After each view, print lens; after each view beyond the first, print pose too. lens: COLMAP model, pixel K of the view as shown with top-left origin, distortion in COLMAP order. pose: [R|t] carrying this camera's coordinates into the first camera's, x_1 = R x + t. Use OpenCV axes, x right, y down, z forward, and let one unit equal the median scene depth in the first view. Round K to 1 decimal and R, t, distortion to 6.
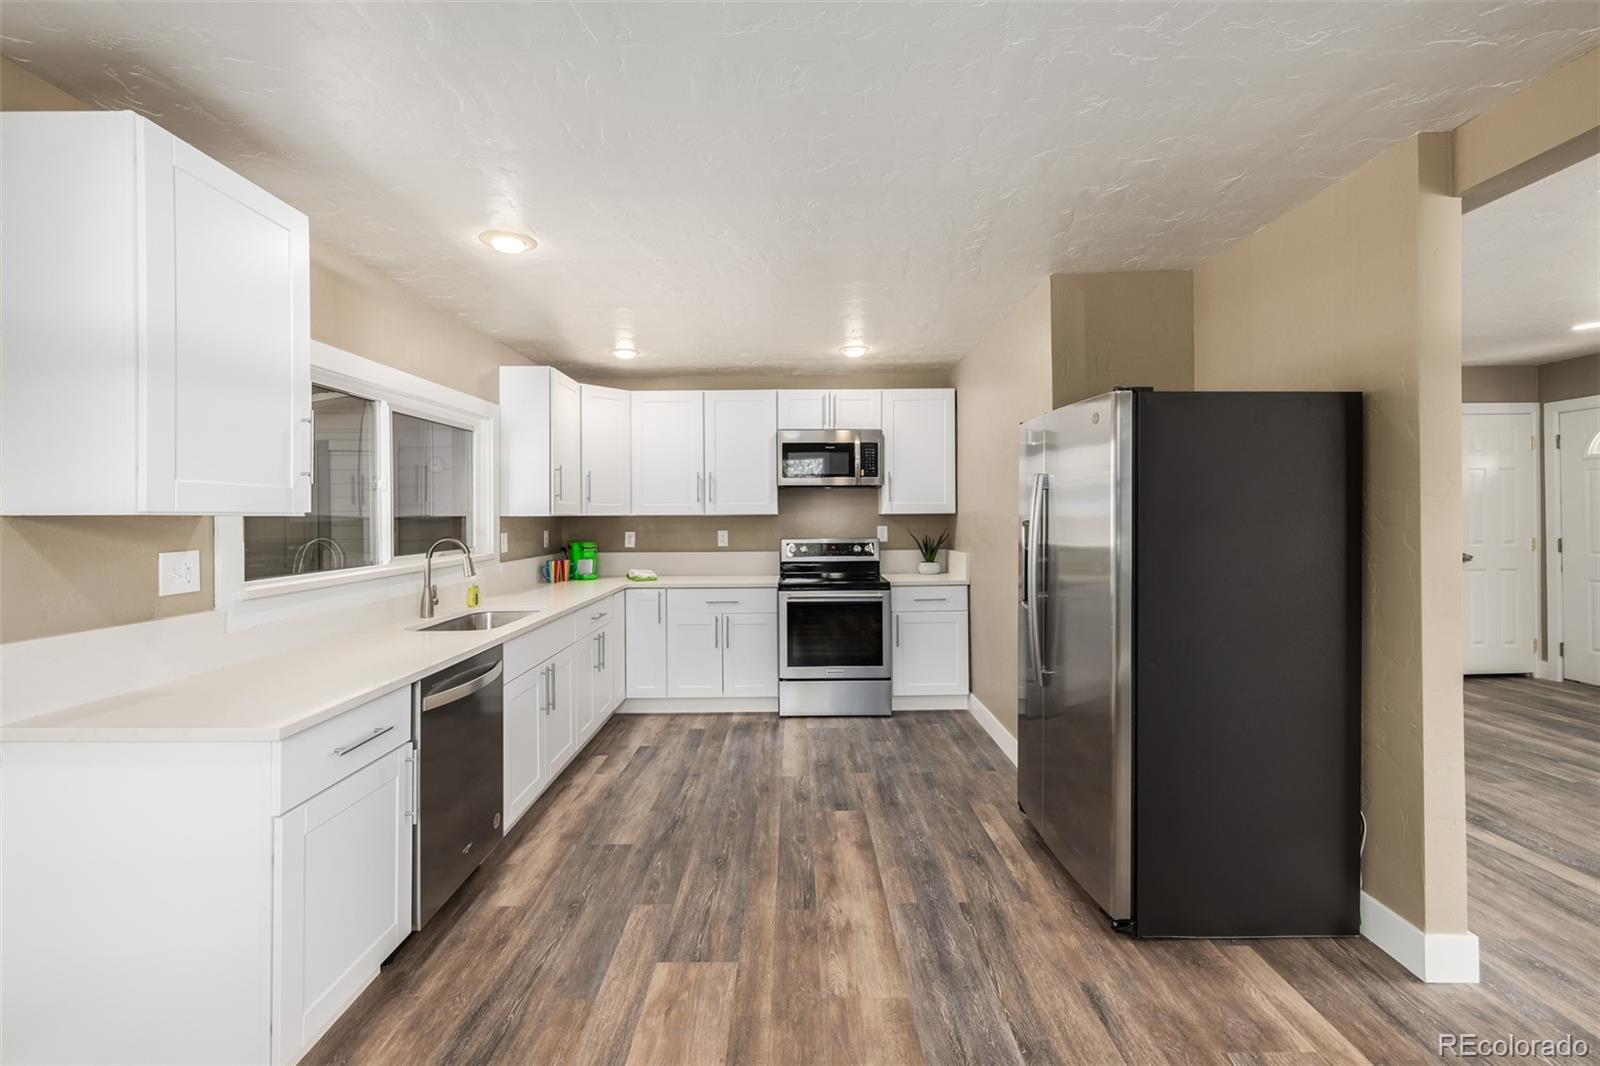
lens RADIAL K [[675.9, 0, 803.1], [0, 675.9, 520.4], [0, 0, 1]] dist [0.002774, -0.000406]
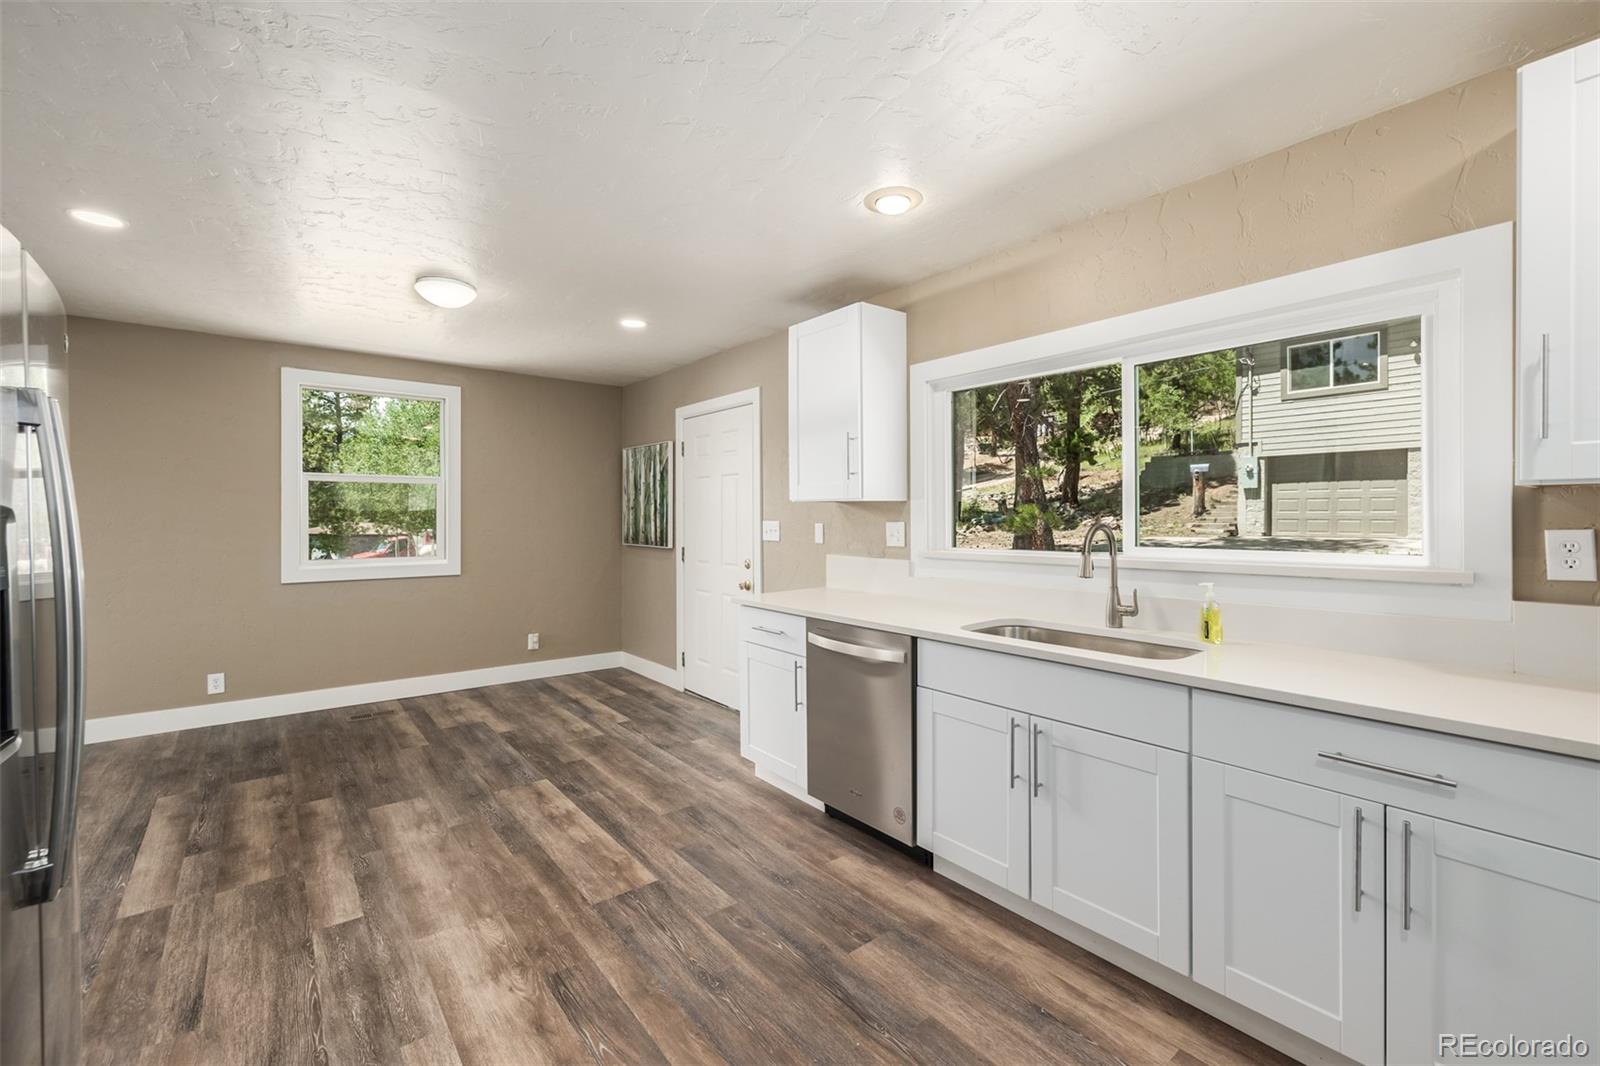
lens RADIAL K [[675.9, 0, 792.7], [0, 675.9, 520.6], [0, 0, 1]] dist [0.002774, -0.000406]
pose [[-0.792168, 0.016410, -0.610083, 0.273367], [0.003228, 0.999737, 0.022699, 0.002798], [0.610295, 0.016012, -0.792012, 1.842636]]
